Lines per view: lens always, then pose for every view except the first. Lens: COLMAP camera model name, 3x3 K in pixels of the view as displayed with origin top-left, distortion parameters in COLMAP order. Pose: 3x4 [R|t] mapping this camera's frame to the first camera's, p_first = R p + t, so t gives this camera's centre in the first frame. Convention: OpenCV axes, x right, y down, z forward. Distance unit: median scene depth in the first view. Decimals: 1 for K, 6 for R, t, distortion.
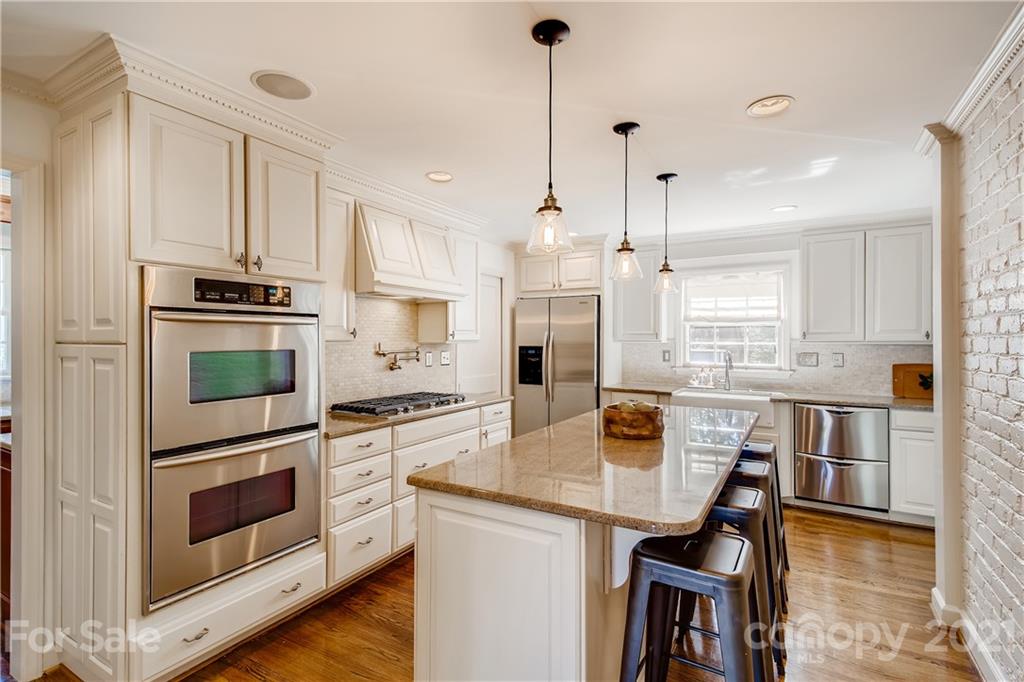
lens RADIAL K [[483.2, 0, 512.9], [0, 483.2, 339.1], [0, 0, 1]] dist [0.024898, -0.006365]
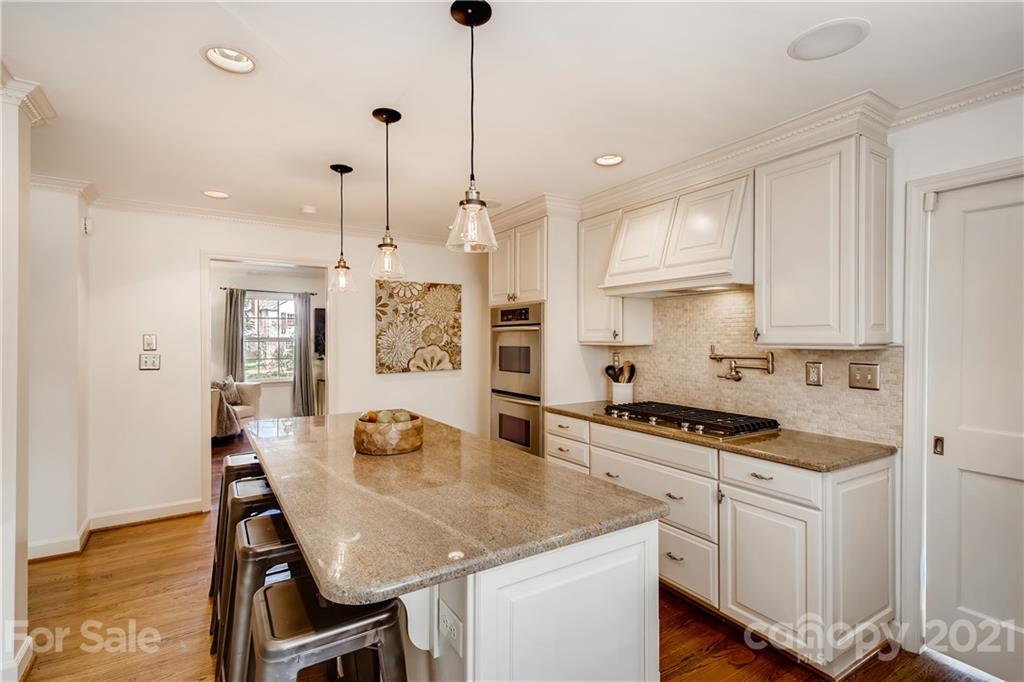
lens RADIAL K [[483.2, 0, 511.5], [0, 483.2, 339.9], [0, 0, 1]] dist [0.024898, -0.006365]
pose [[-0.467583, -0.003940, -0.883940, 0.770434], [-0.004251, 0.999989, -0.002208, 0.003191], [0.883939, 0.002725, -0.467594, 1.337353]]
